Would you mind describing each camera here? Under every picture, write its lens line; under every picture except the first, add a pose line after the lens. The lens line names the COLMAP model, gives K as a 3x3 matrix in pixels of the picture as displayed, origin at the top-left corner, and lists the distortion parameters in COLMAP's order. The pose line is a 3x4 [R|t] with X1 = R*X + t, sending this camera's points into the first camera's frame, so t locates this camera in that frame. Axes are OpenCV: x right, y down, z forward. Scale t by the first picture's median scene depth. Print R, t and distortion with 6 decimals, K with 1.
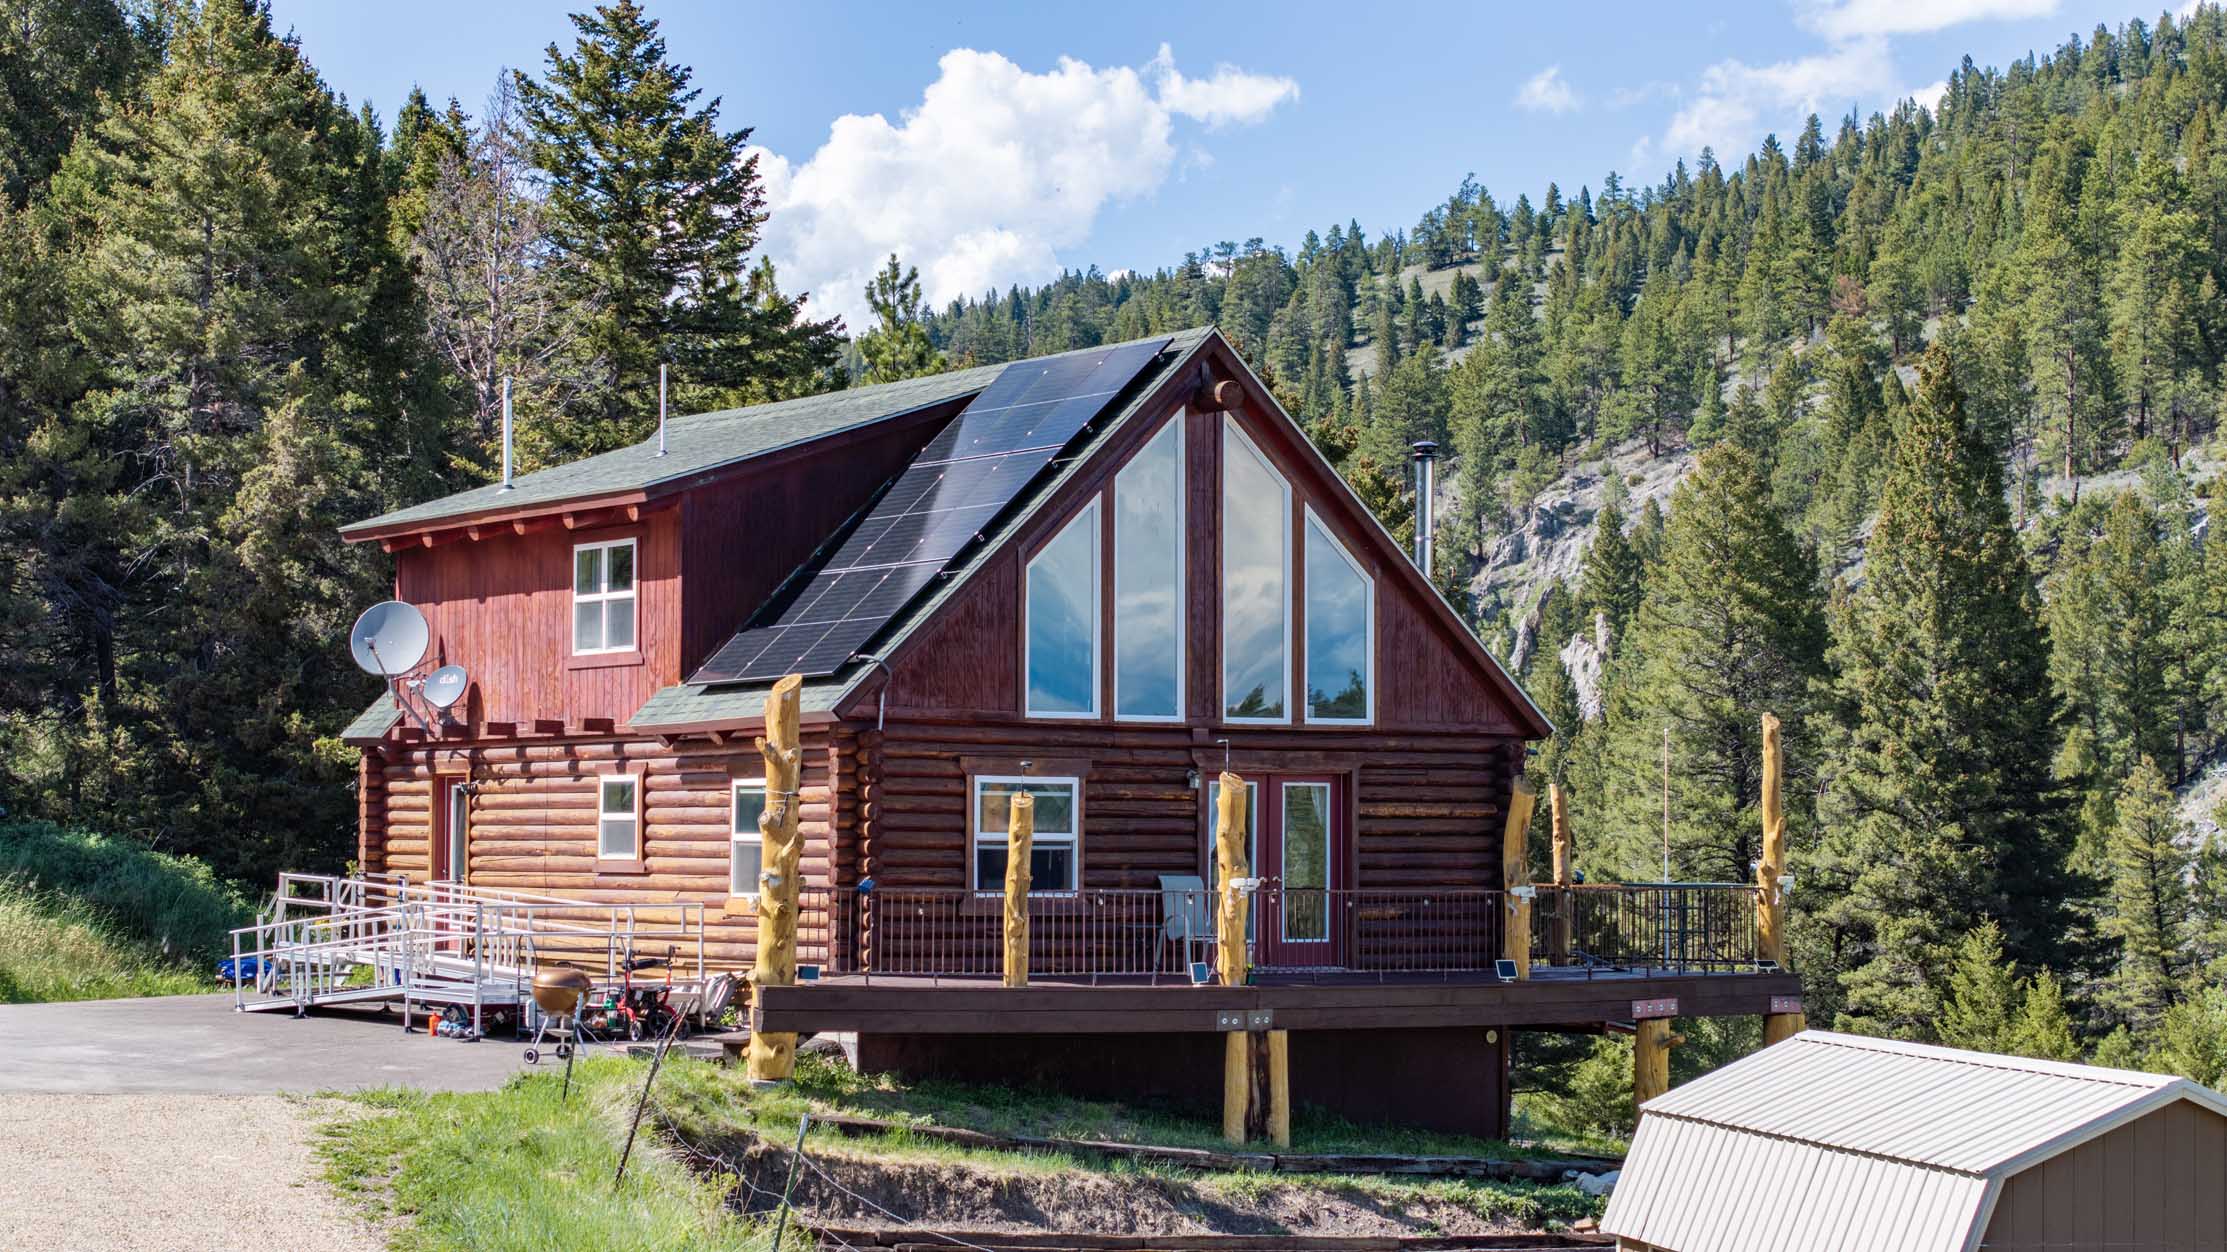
lens RADIAL K [[4507.4, 0, 1113.5], [0, 4507.4, 626.0], [0, 0, 1]] dist [-0.290936, 2.375928]
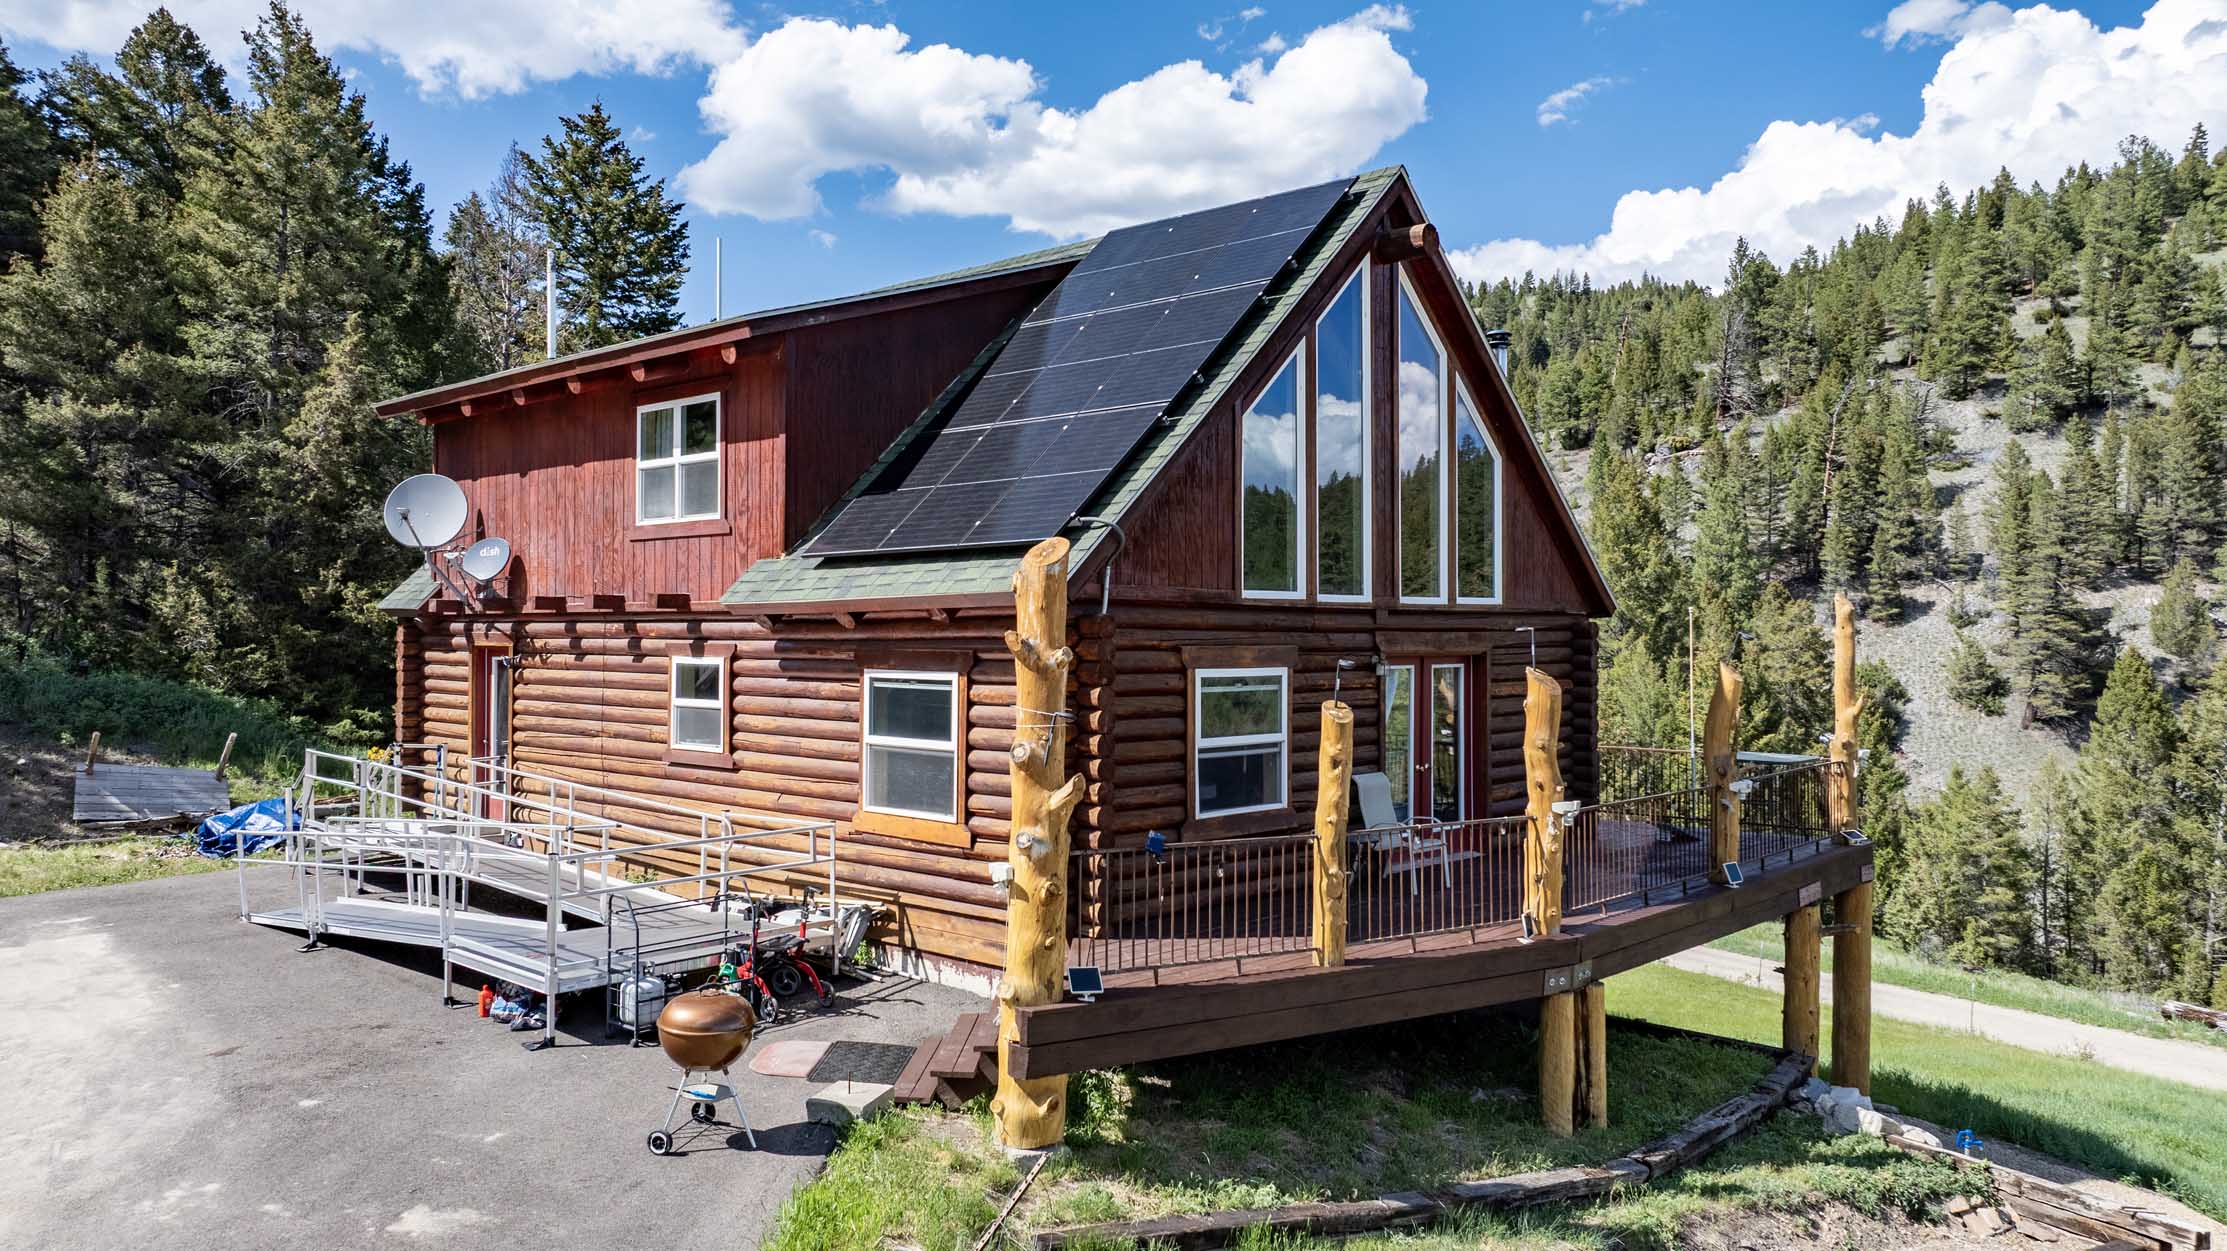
lens RADIAL K [[1572.4, 0, 1120.0], [0, 1572.4, 614.1], [0, 0, 1]] dist [-0.017248, -0.006013]
pose [[0.969137, 0.000290, 0.246521, -0.102968], [-0.010369, 0.999162, 0.039589, 0.010922], [-0.246303, -0.040923, 0.968329, 0.656765]]
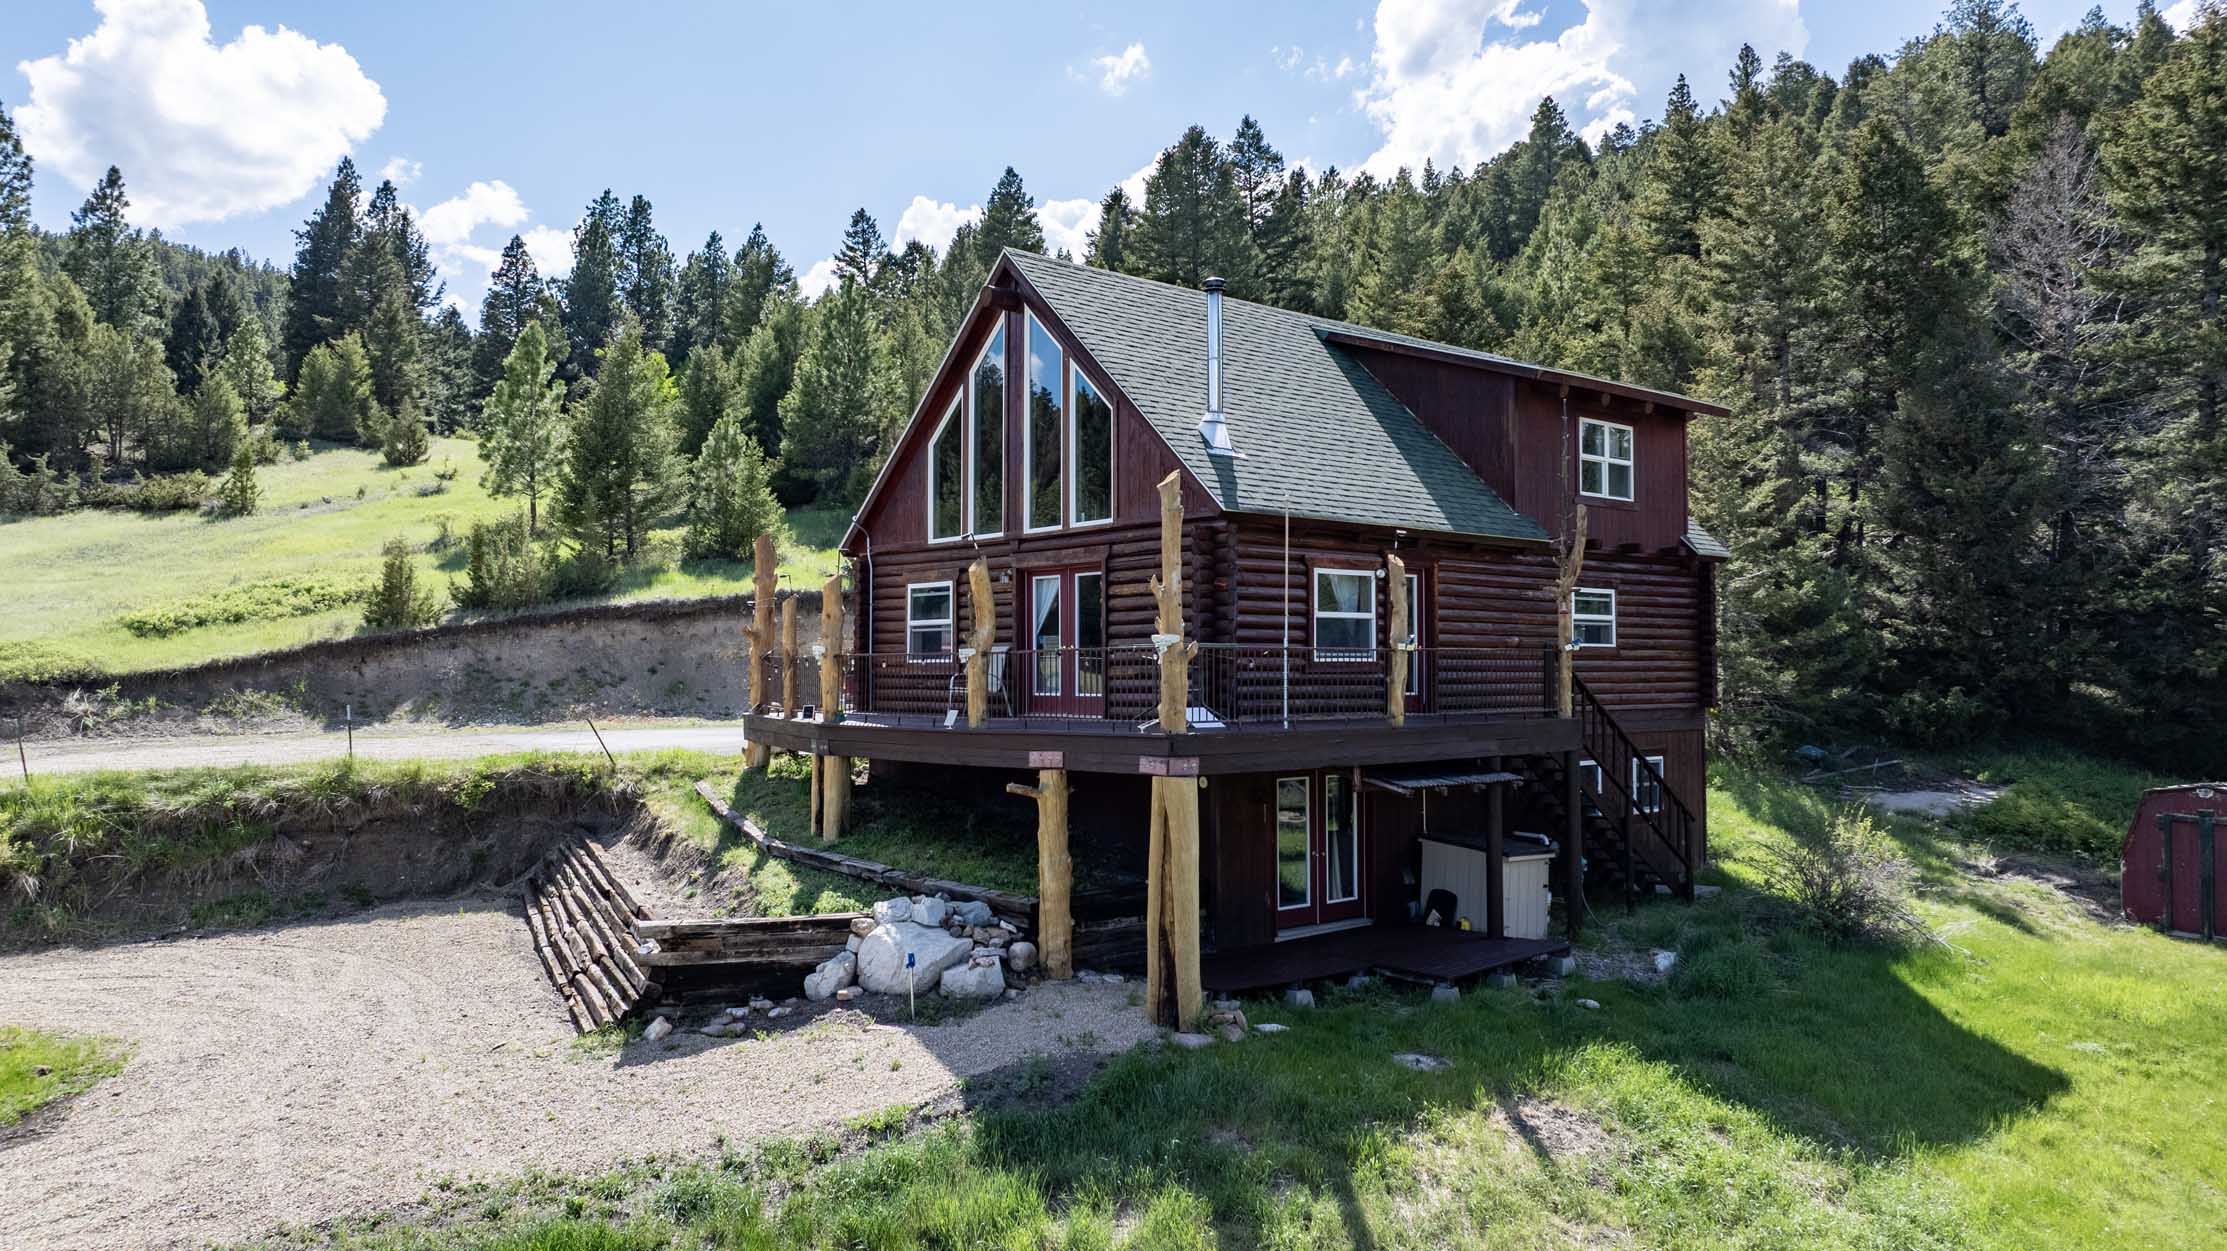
lens RADIAL K [[1572.4, 0, 1120.0], [0, 1572.4, 614.1], [0, 0, 1]] dist [-0.017248, -0.006013]
pose [[0.137695, -0.042988, -0.989541, 0.465350], [0.054080, 0.997894, -0.035826, 0.060281], [0.988997, -0.048581, 0.139729, 0.898301]]
